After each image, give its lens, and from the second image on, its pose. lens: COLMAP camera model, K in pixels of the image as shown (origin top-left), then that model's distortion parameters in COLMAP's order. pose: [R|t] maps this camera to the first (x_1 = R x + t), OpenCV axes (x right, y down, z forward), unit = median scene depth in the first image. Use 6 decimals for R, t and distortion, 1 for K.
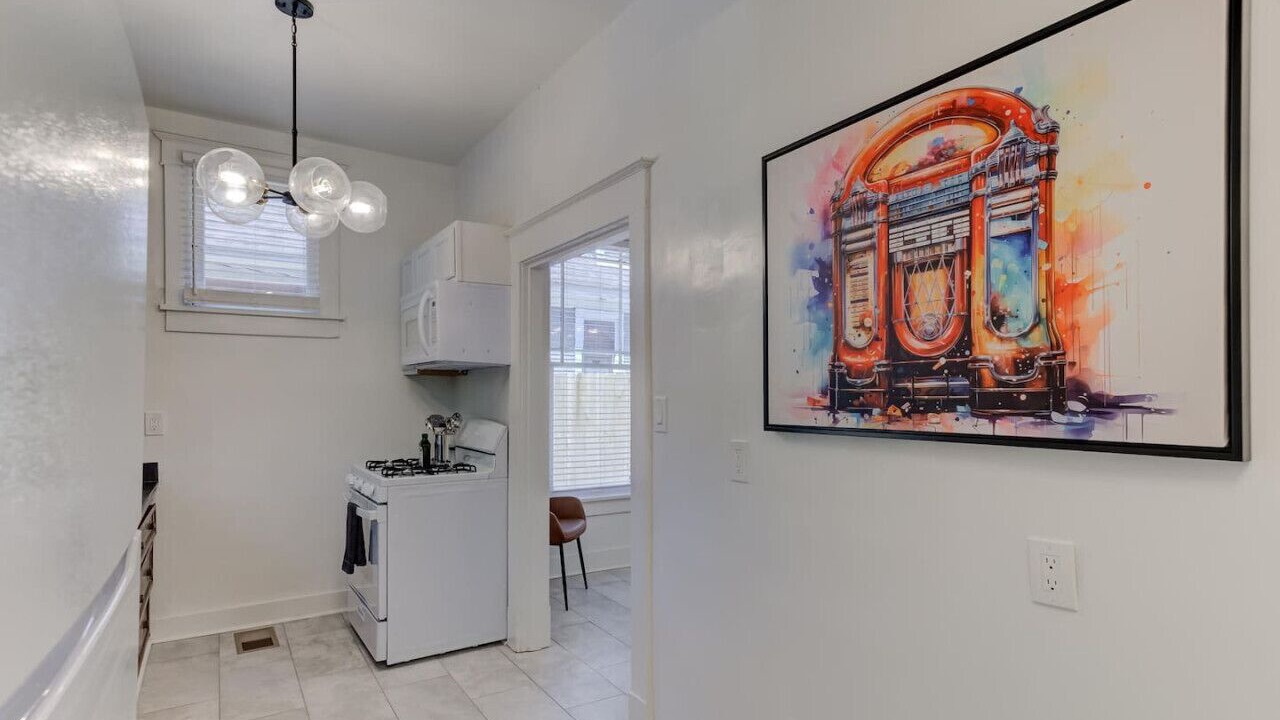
lens RADIAL K [[670.5, 0, 639.8], [0, 670.5, 388.4], [0, 0, 1]] dist [0.016879, 0.000418]
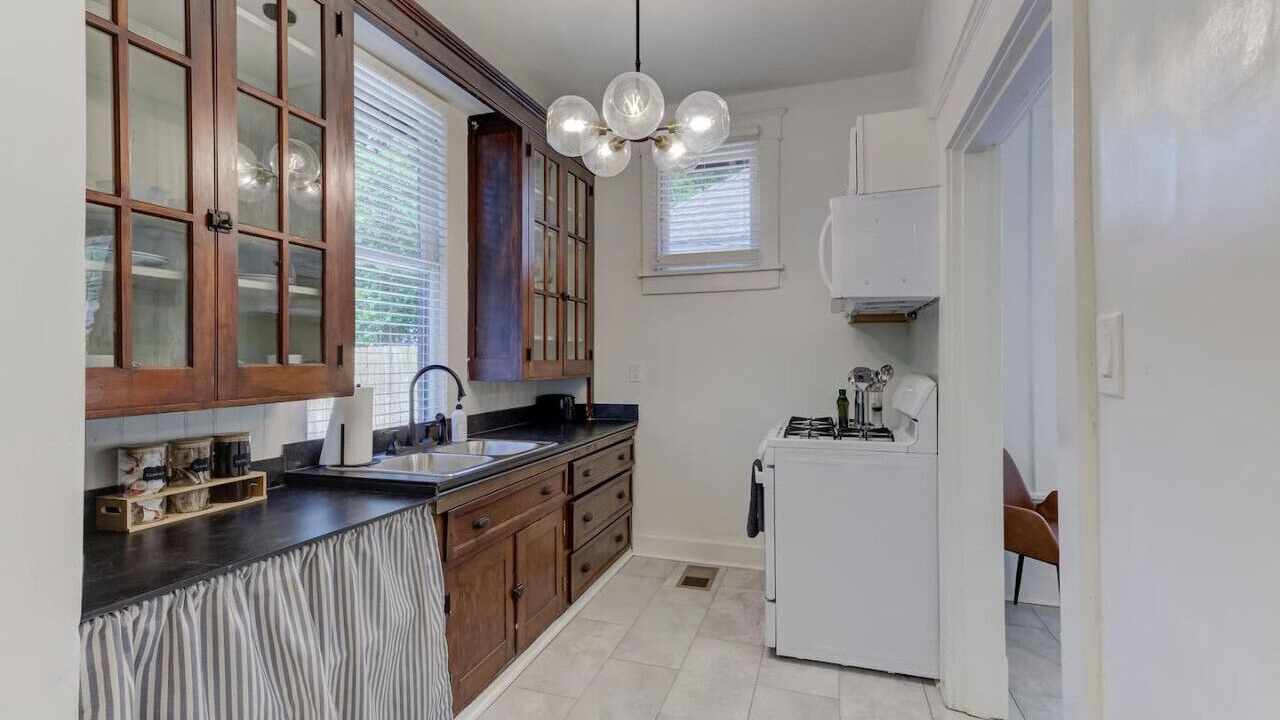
lens RADIAL K [[582.6, 0, 628.2], [0, 582.6, 353.2], [0, 0, 1]] dist [0.010667, -0.000236]
pose [[0.620889, -0.012312, -0.783802, 0.088255], [0.012858, 0.999902, -0.005522, 0.023999], [0.783793, -0.006650, 0.620986, 0.349006]]
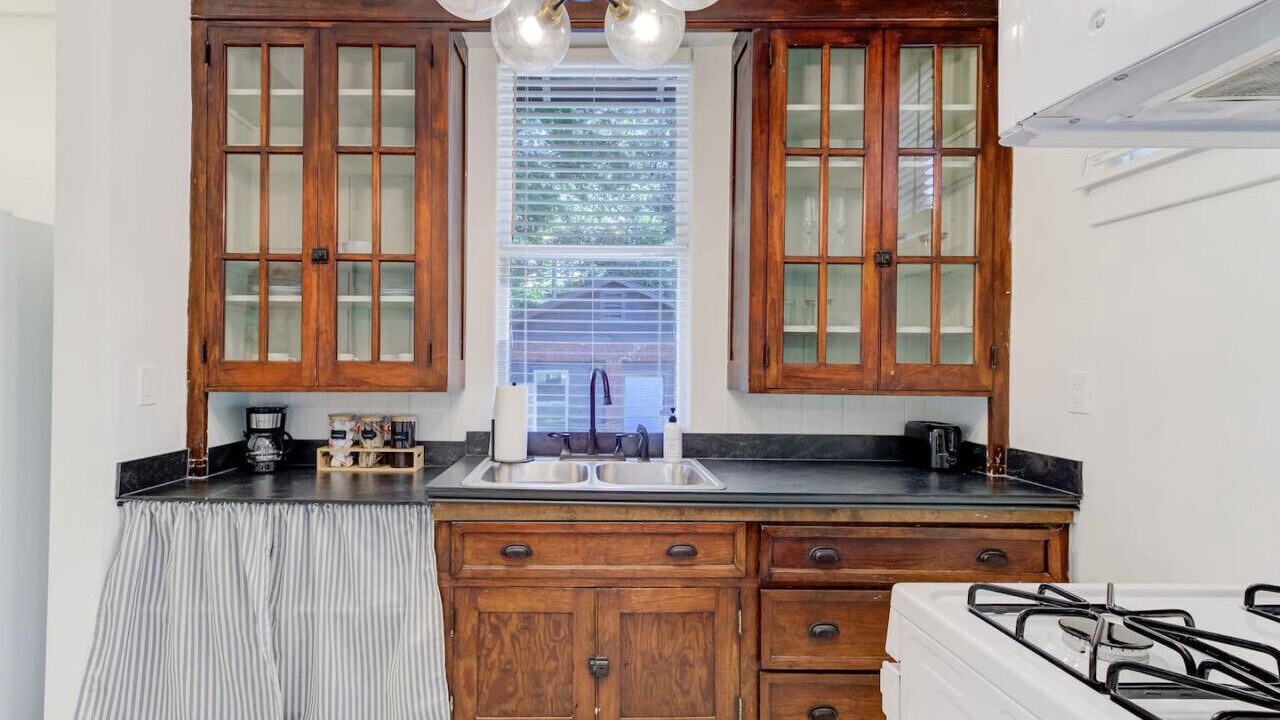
lens RADIAL K [[604.4, 0, 640.0], [0, 604.4, 360.0], [0, 0, 1]] dist [0.013410, 0.000292]
pose [[-0.536874, -0.011331, -0.843586, -0.088937], [-0.001870, 0.999923, -0.012240, 0.032250], [0.843660, -0.004994, -0.536854, 0.975644]]
